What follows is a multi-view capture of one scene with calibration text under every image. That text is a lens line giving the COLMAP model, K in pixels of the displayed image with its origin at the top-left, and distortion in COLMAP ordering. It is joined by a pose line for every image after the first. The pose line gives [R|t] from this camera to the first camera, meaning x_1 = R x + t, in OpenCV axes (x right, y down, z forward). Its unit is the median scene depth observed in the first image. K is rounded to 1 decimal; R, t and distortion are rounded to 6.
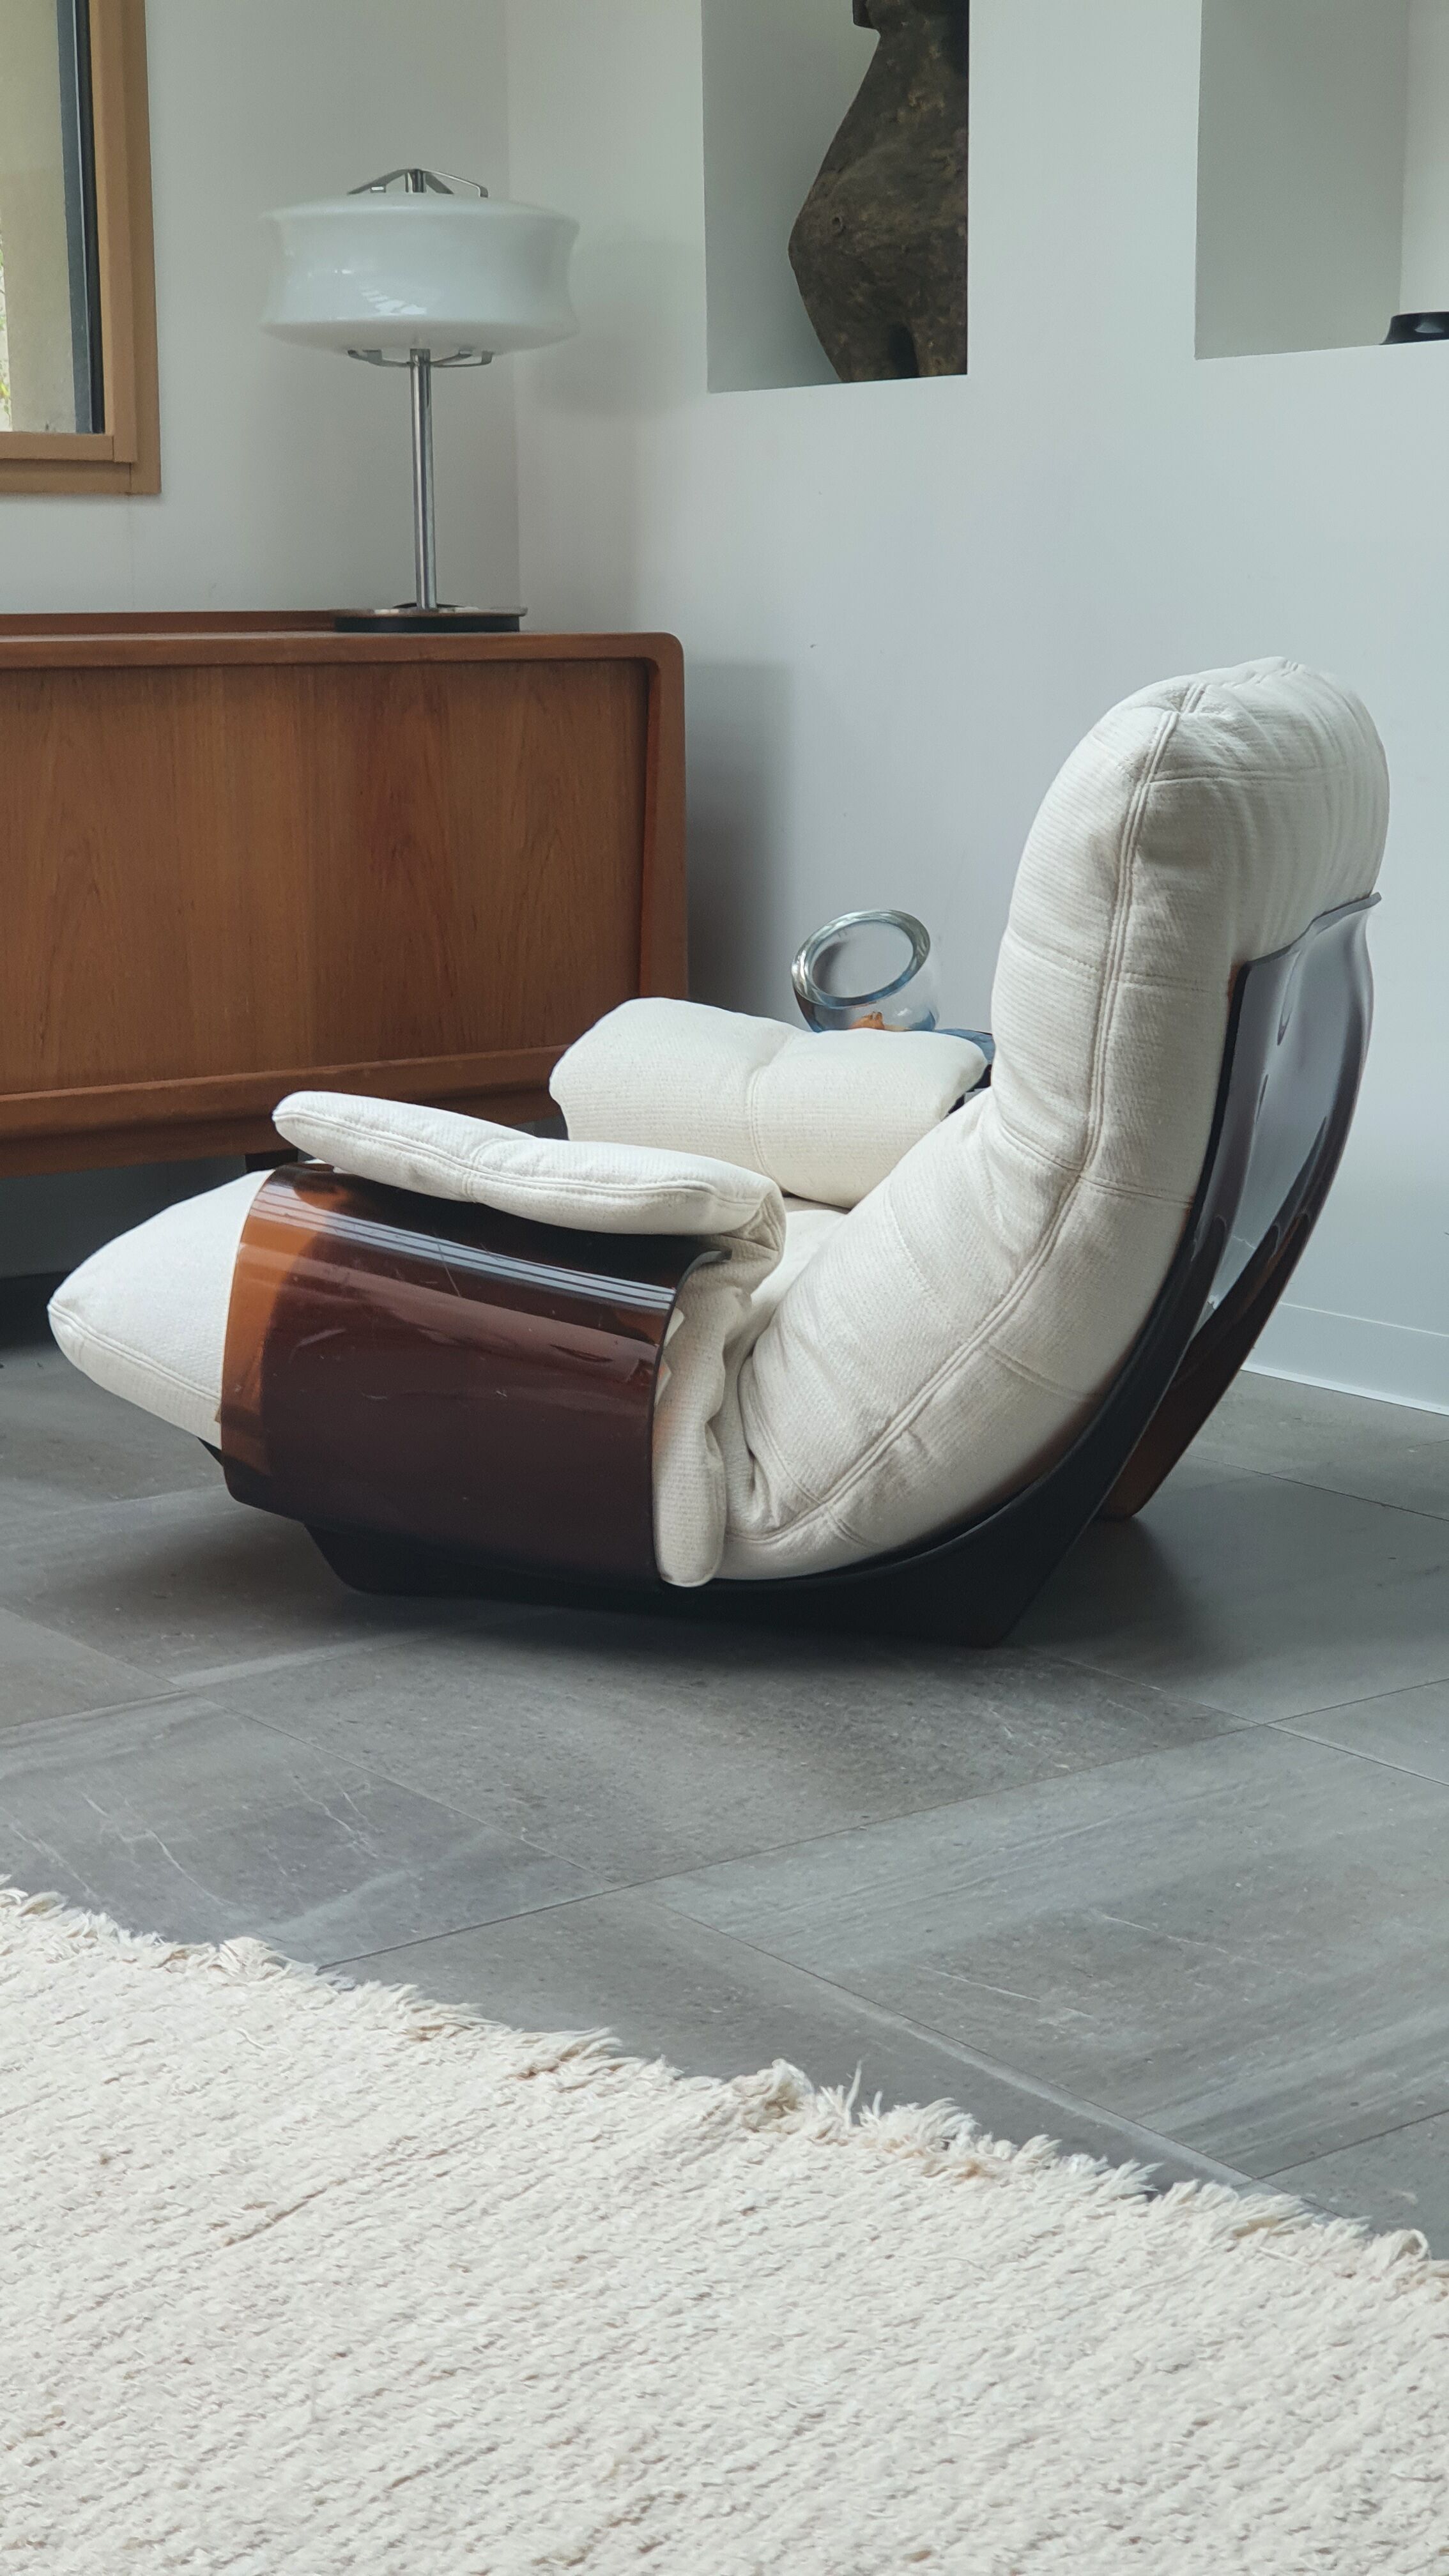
lens RADIAL K [[3817.9, 0, 729.1], [0, 3817.9, 1291.5], [0, 0, 1]] dist [0.037949, 0.045417]
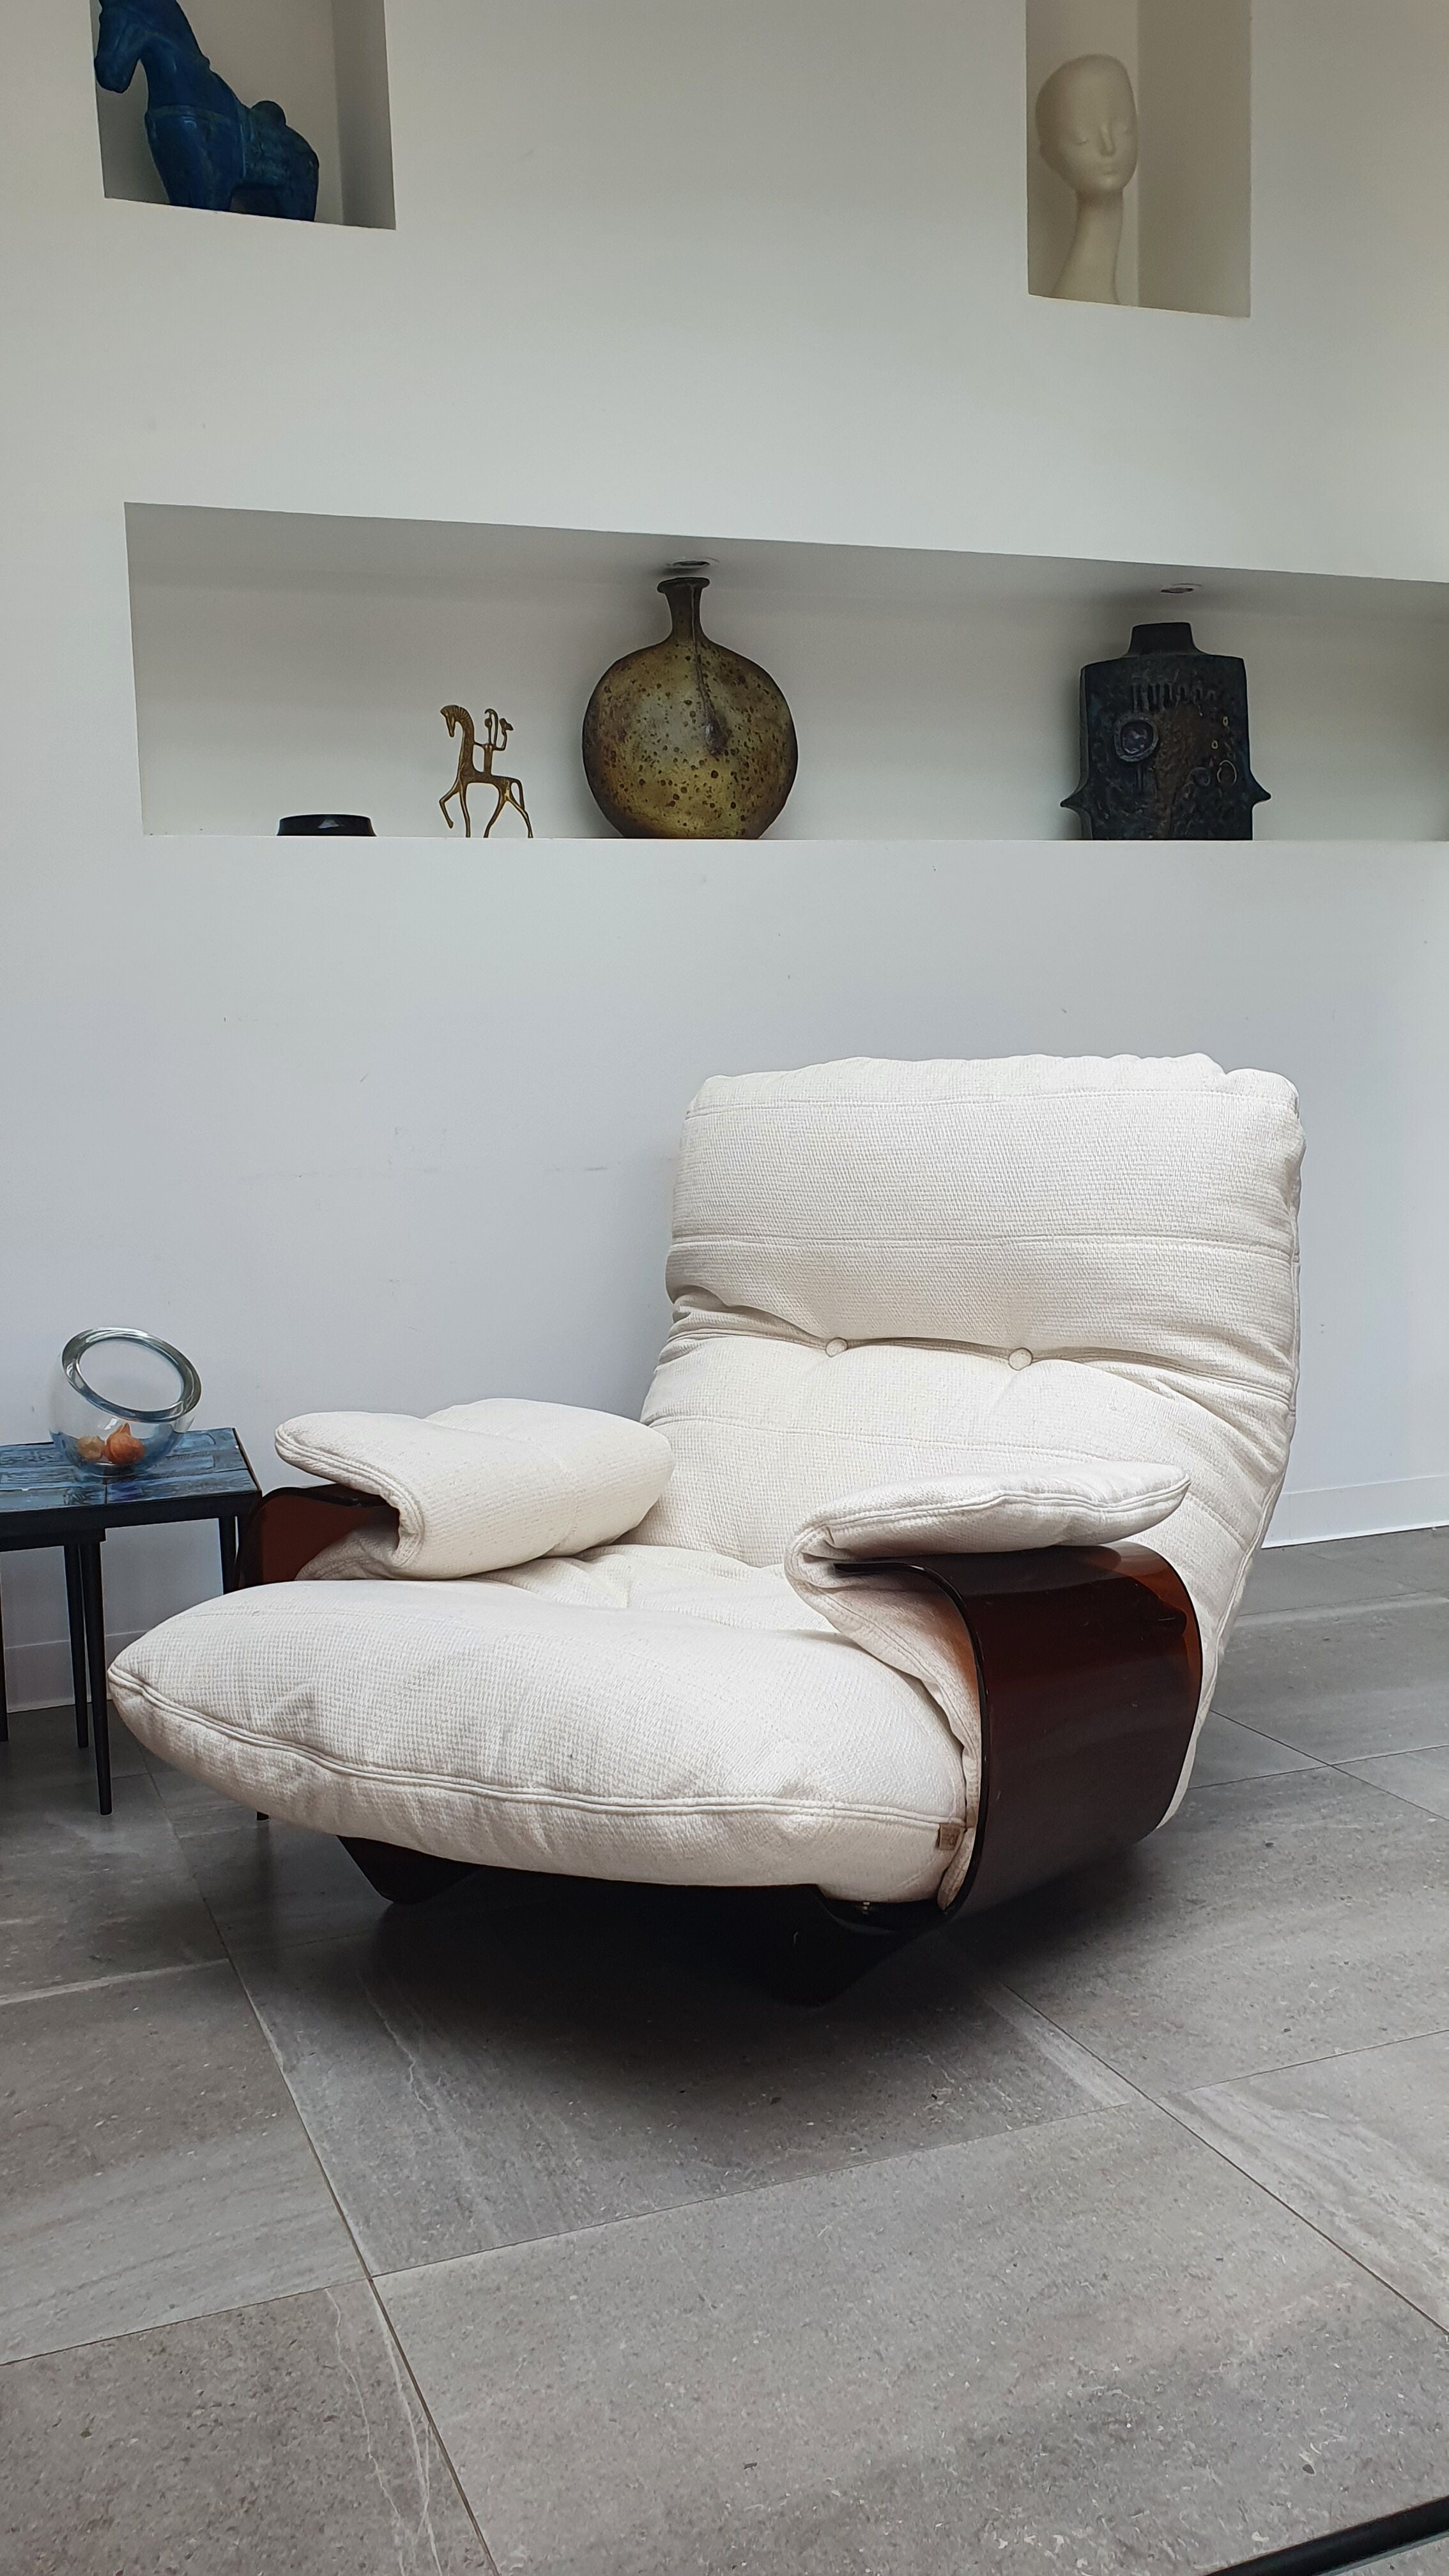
lens RADIAL K [[2253.9, 0, 771.9], [0, 2253.9, 1327.8], [0, 0, 1]] dist [0.043212, -0.005101]
pose [[0.261359, -0.114706, 0.958402, -0.680946], [0.203147, 0.977211, 0.061558, -0.136669], [-0.943622, 0.178607, 0.278706, 0.890531]]
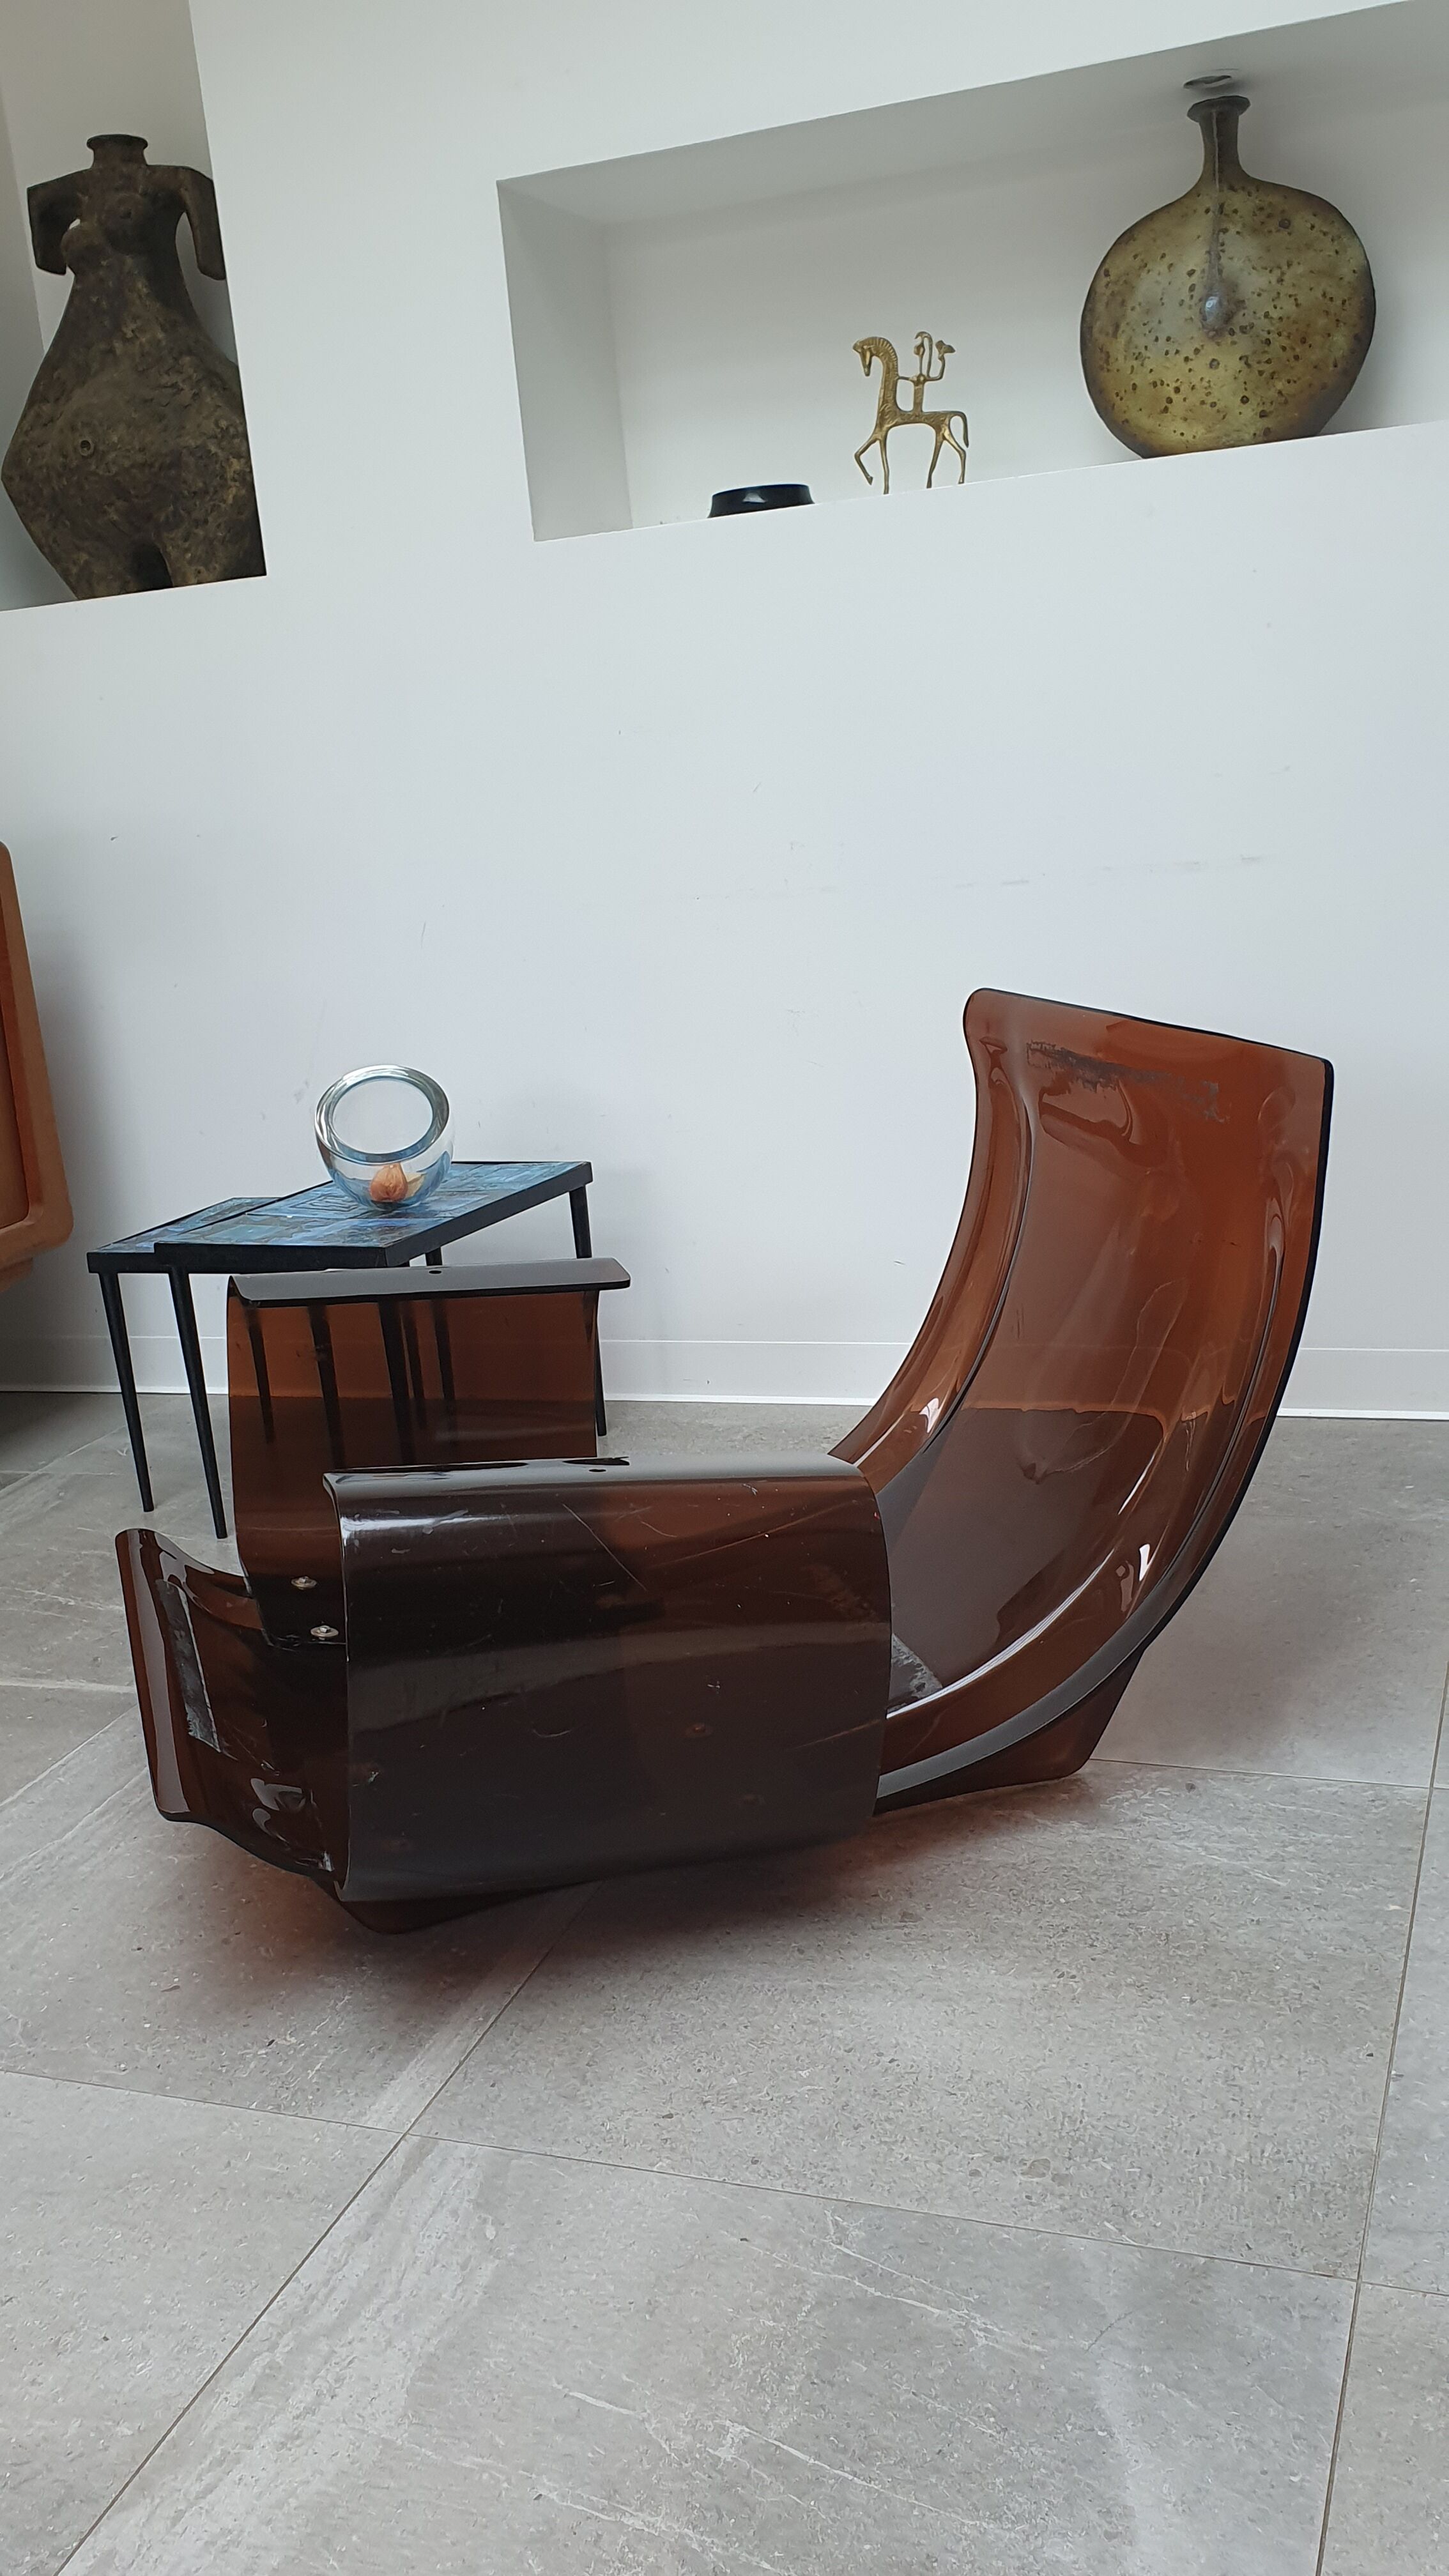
lens RADIAL K [[2272.1, 0, 716.5], [0, 2272.1, 1325.7], [0, 0, 1]] dist [-0.019425, 0.015610]
pose [[0.842394, -0.206344, 0.497789, -0.288443], [0.182481, 0.978435, 0.096776, -0.098280], [-0.507024, 0.009314, 0.861882, 0.544829]]
